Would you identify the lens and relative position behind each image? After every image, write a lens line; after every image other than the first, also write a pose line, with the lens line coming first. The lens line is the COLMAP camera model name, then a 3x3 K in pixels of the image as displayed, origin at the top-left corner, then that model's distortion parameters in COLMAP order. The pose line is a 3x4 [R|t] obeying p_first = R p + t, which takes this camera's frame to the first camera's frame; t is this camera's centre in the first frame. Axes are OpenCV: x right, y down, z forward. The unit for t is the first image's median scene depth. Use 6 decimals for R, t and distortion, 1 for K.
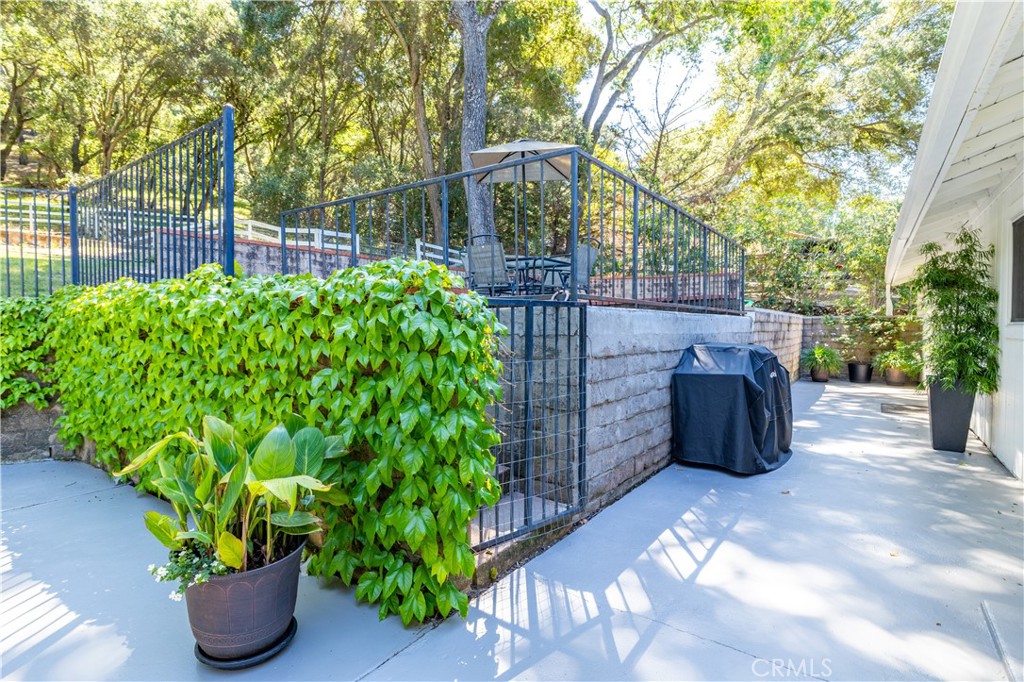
lens RADIAL K [[548.4, 0, 512.0], [0, 548.4, 341.0], [0, 0, 1]] dist [-0.000951, 0.000046]
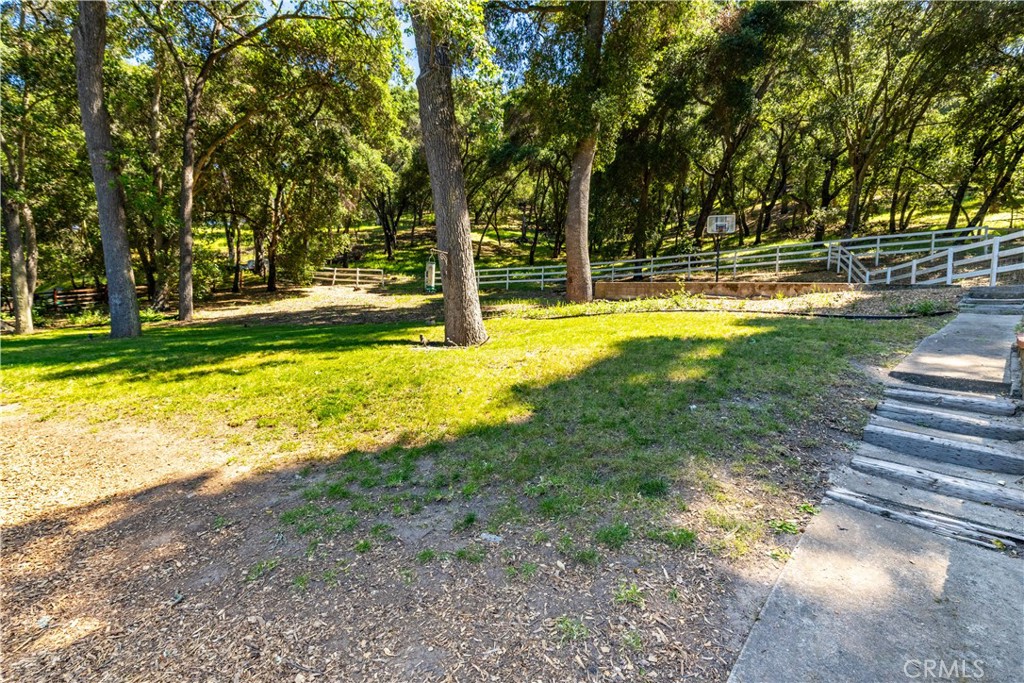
lens RADIAL K [[457.1, 0, 512.0], [0, 457.1, 341.5], [0, 0, 1]] dist [0.017249, -0.000098]
pose [[0.304258, 0.035007, -0.951946, -0.148654], [-0.047290, 0.998647, 0.021610, -0.052010], [0.951415, 0.038443, 0.305502, 0.193824]]
